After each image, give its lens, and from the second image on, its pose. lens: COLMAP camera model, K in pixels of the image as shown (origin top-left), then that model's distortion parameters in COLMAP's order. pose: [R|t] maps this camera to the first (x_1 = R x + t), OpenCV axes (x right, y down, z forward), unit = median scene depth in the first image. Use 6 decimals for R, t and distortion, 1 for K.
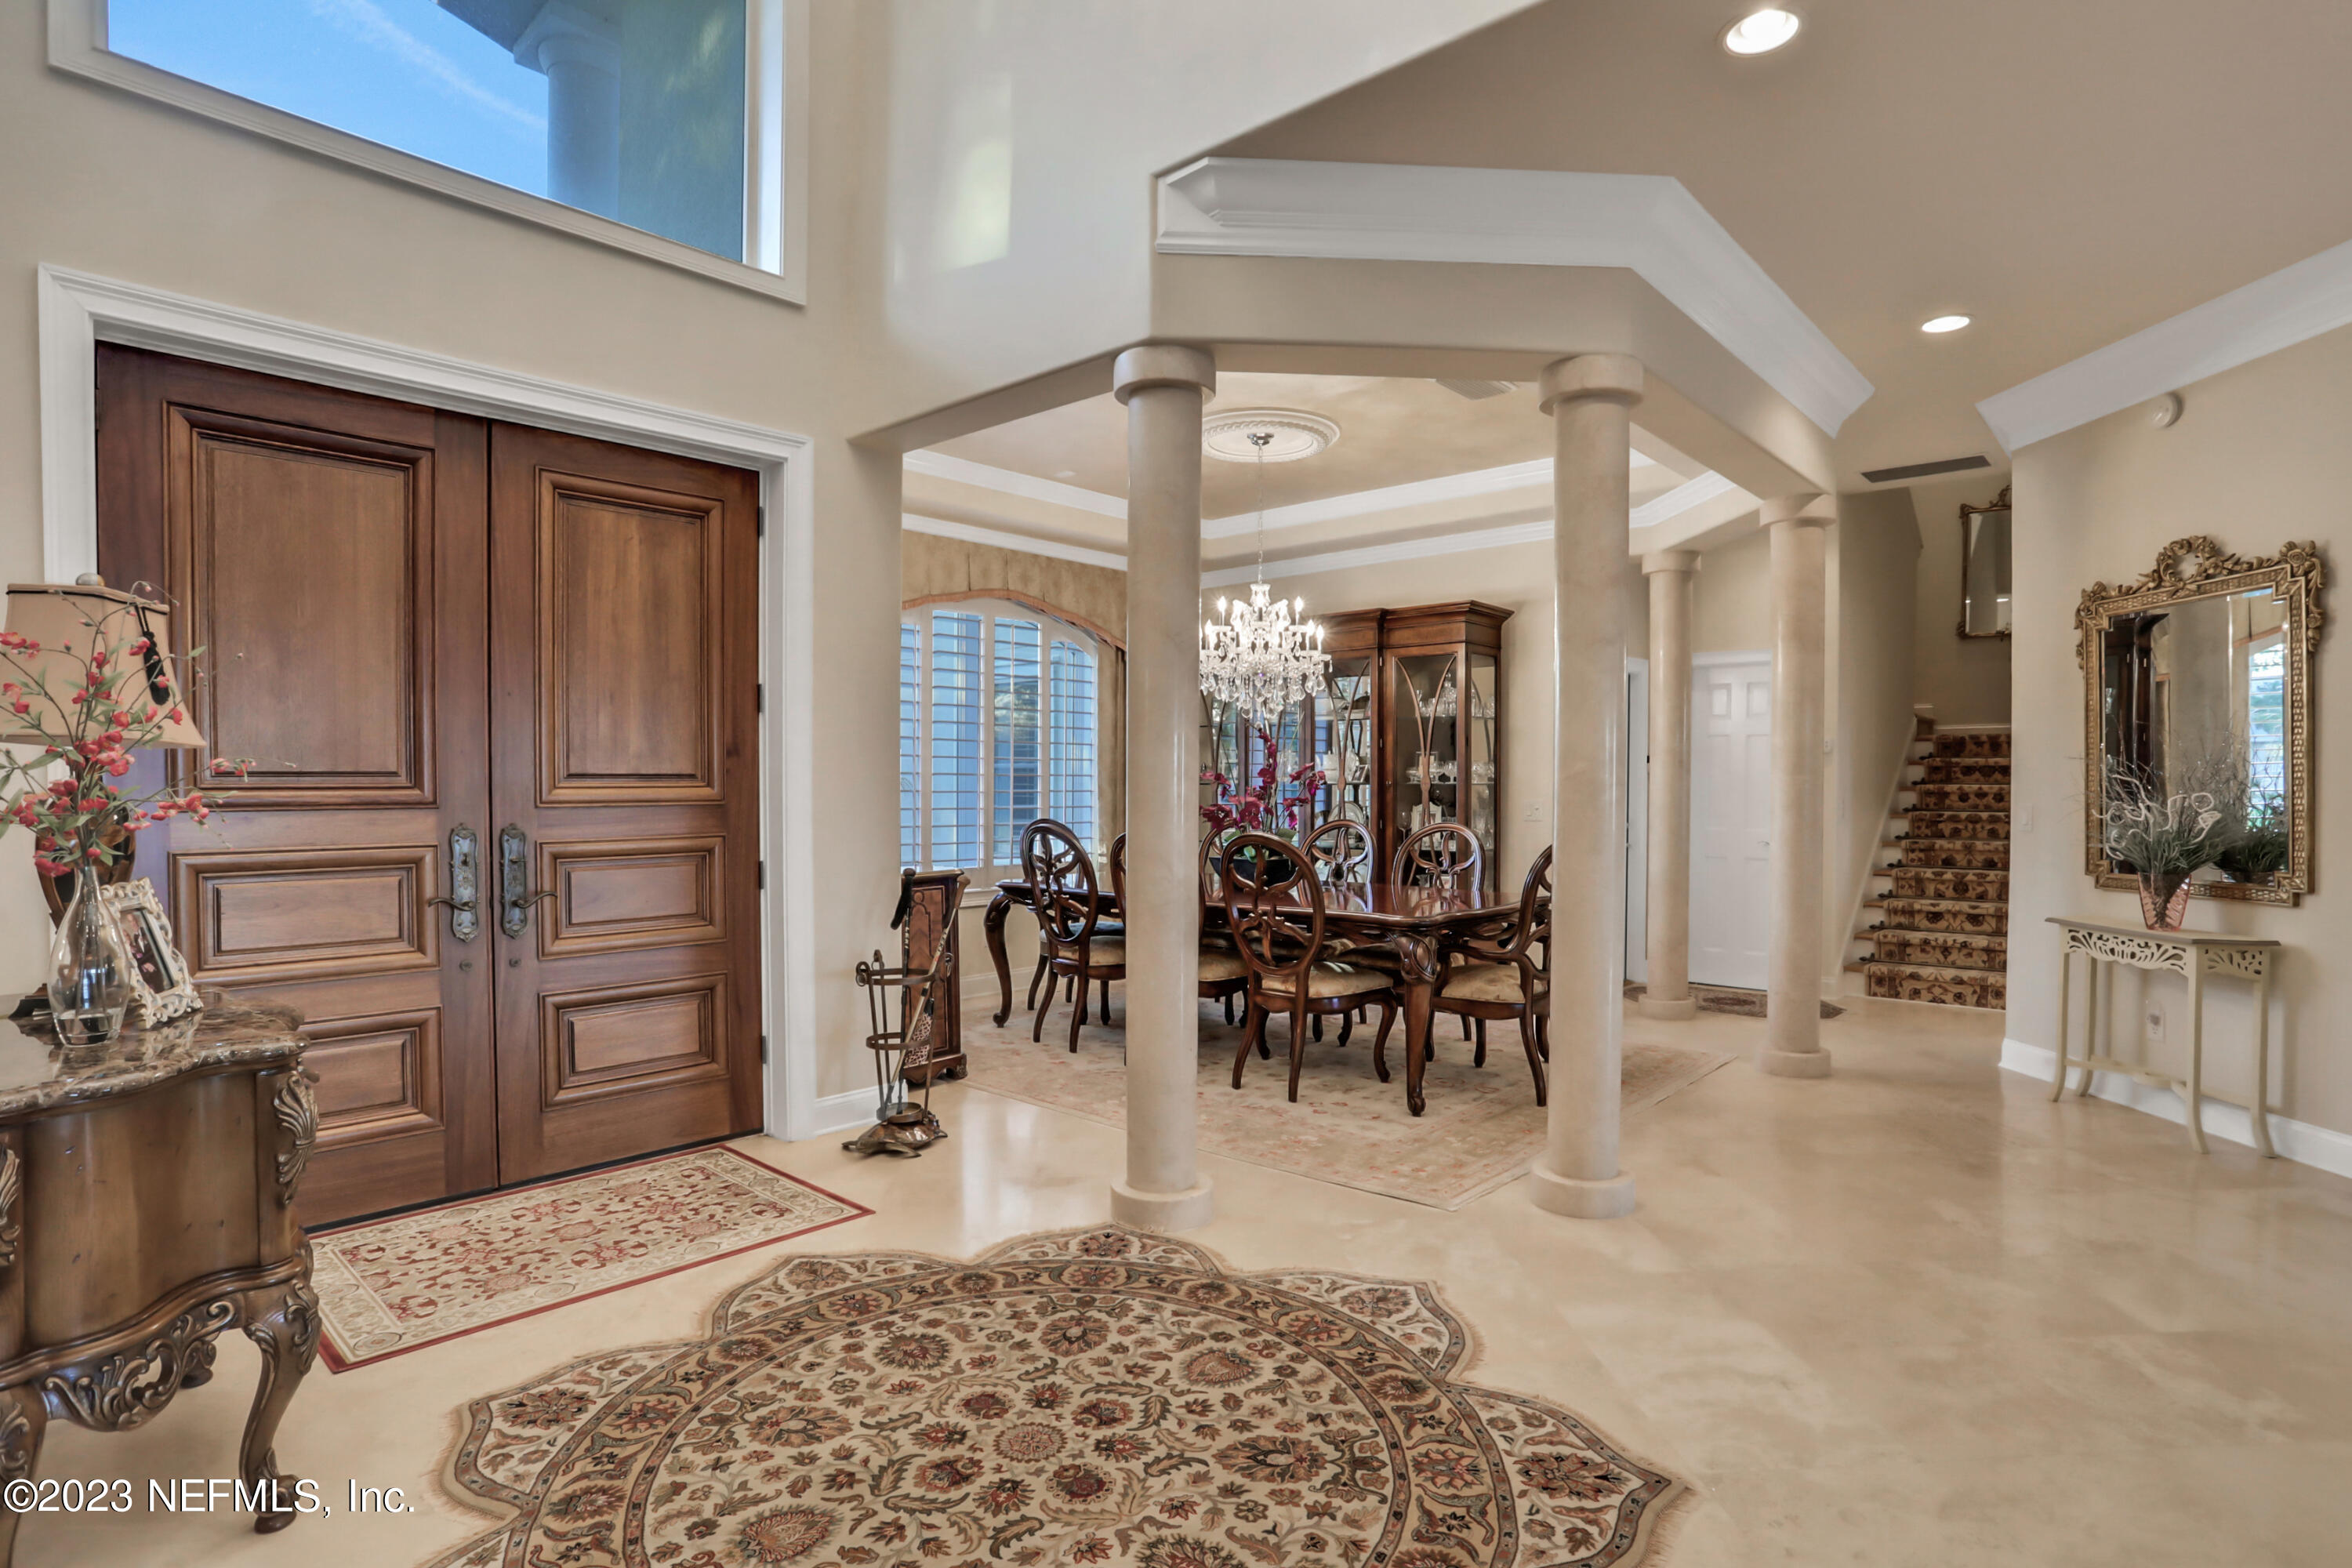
lens RADIAL K [[1186.0, 0, 1175.8], [0, 1186.0, 788.0], [0, 0, 1]] dist [-0.019327, 0.000538]
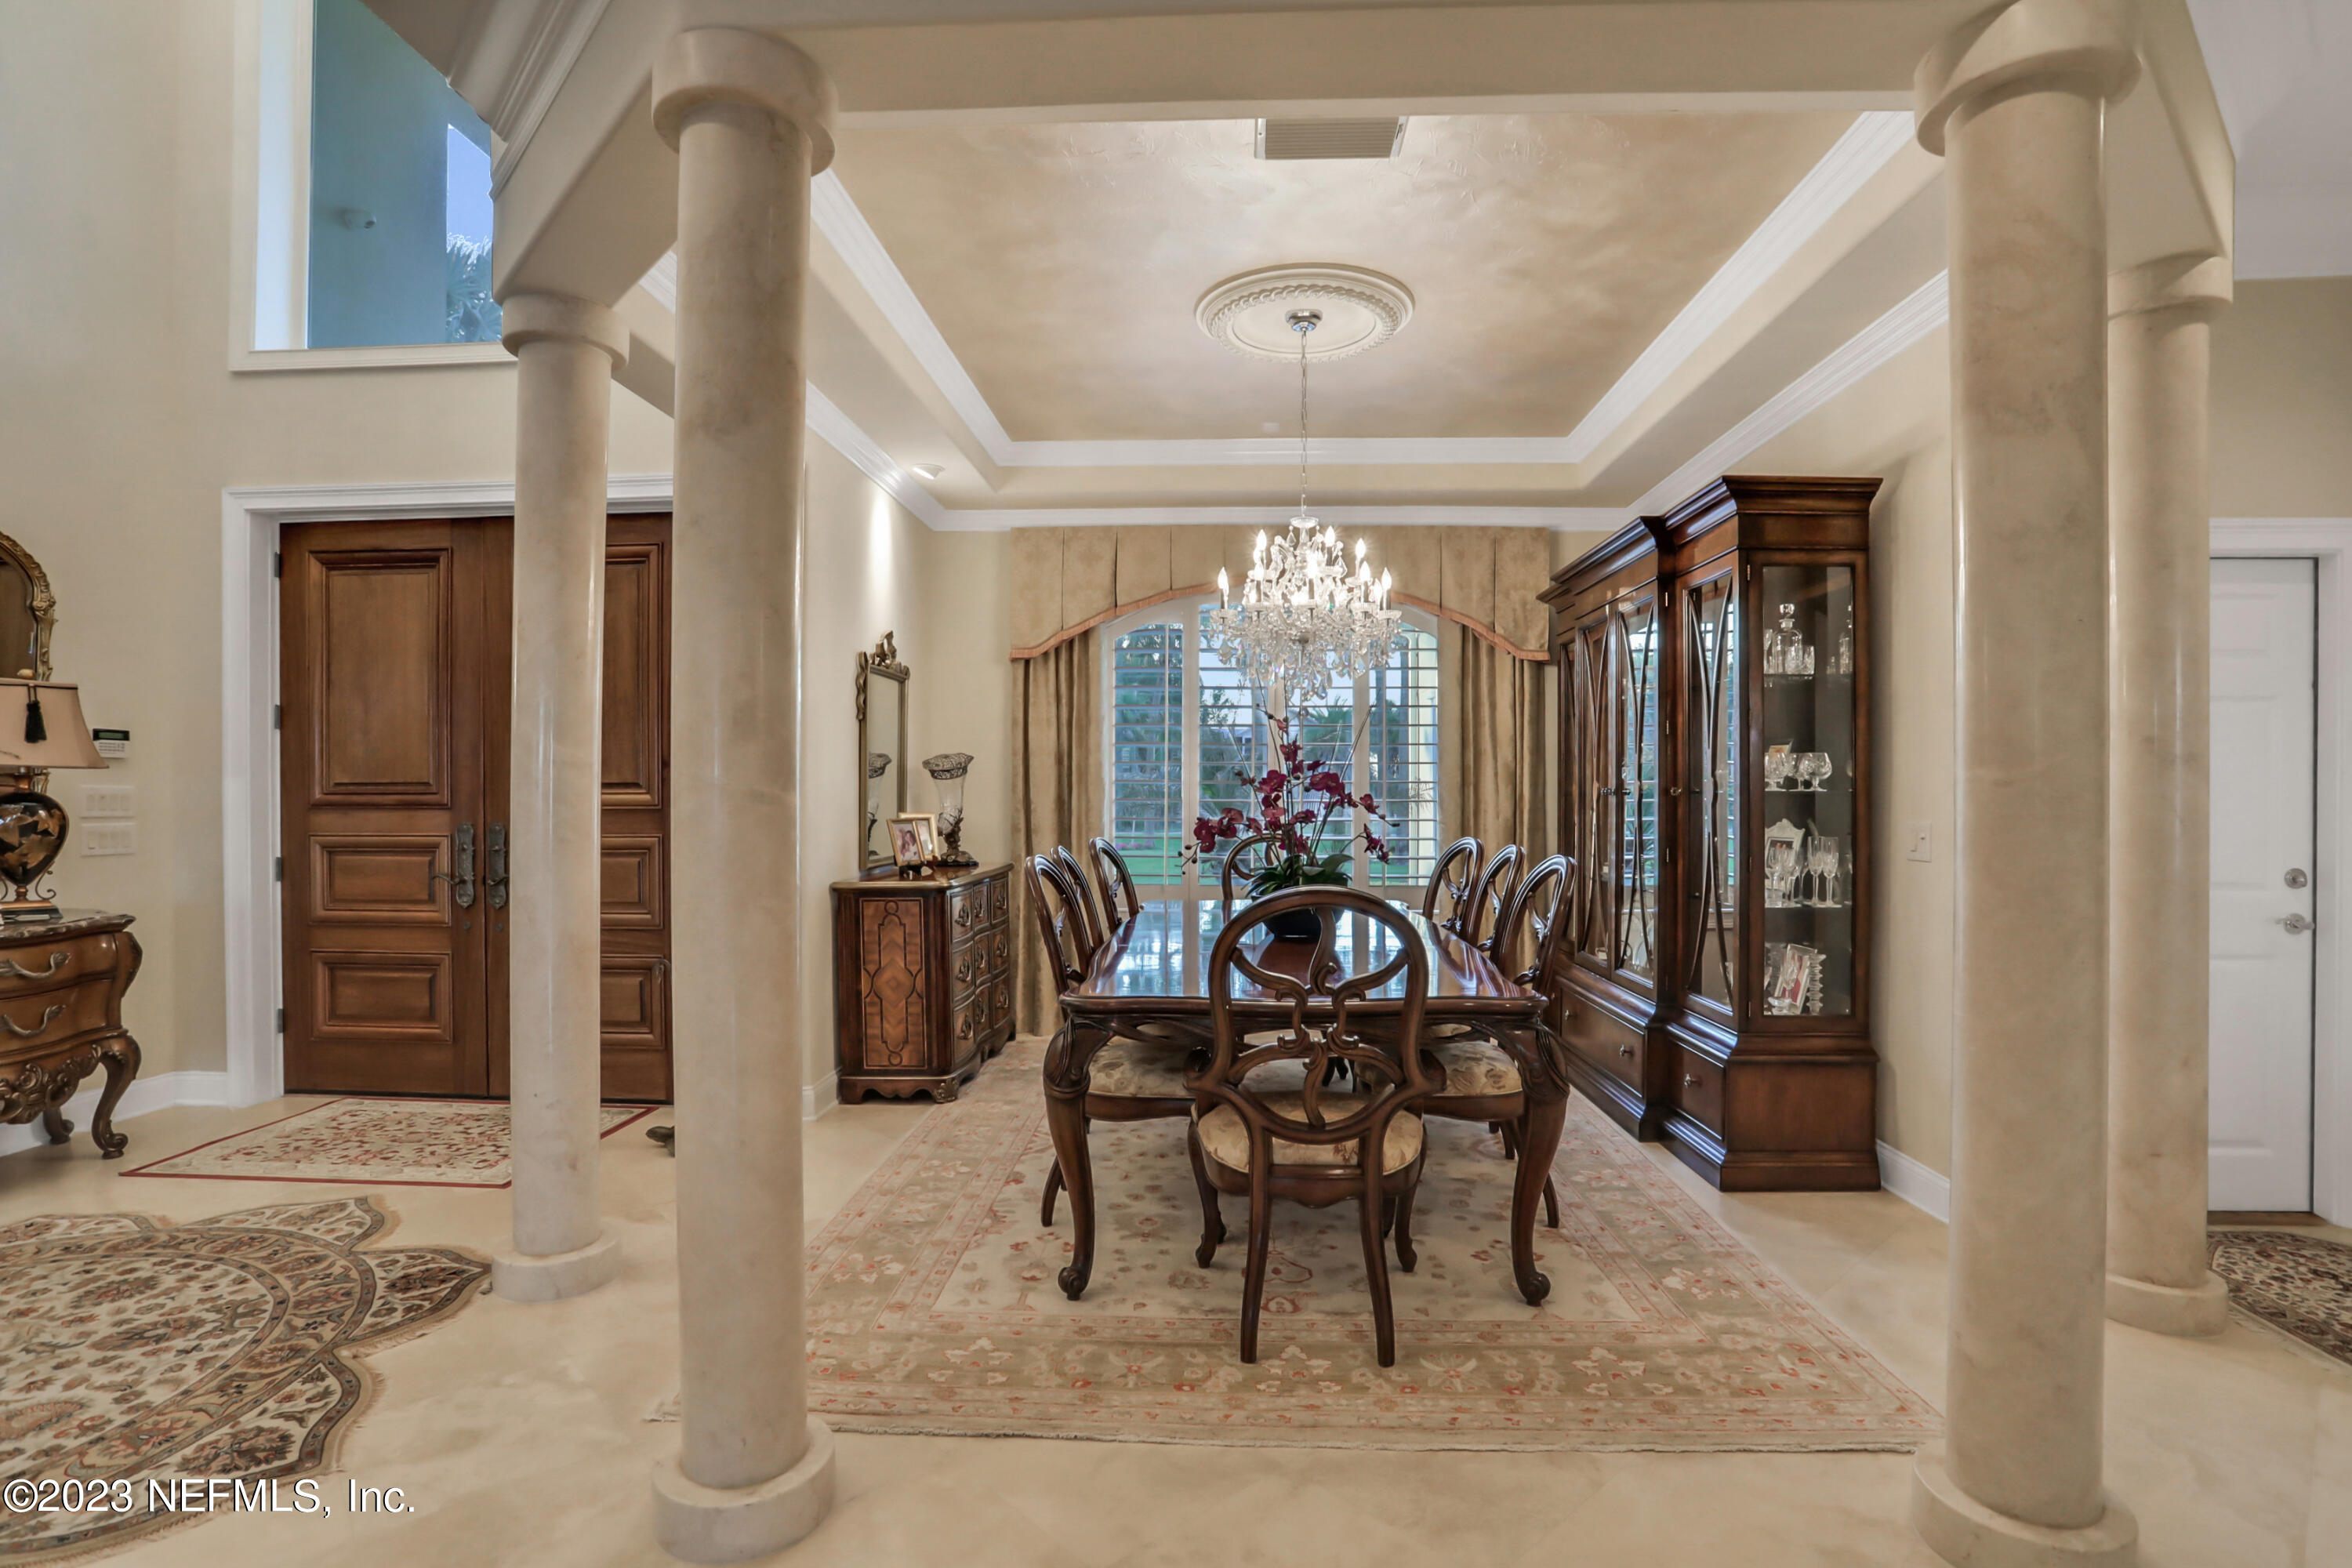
lens RADIAL K [[1126.1, 0, 1174.0], [0, 1126.1, 793.1], [0, 0, 1]] dist [0.001968, 0.001941]
pose [[0.619195, -0.011368, -0.785155, 1.153593], [-0.007225, 0.999770, -0.020173, 0.024470], [0.785204, 0.018164, 0.618971, 1.048400]]
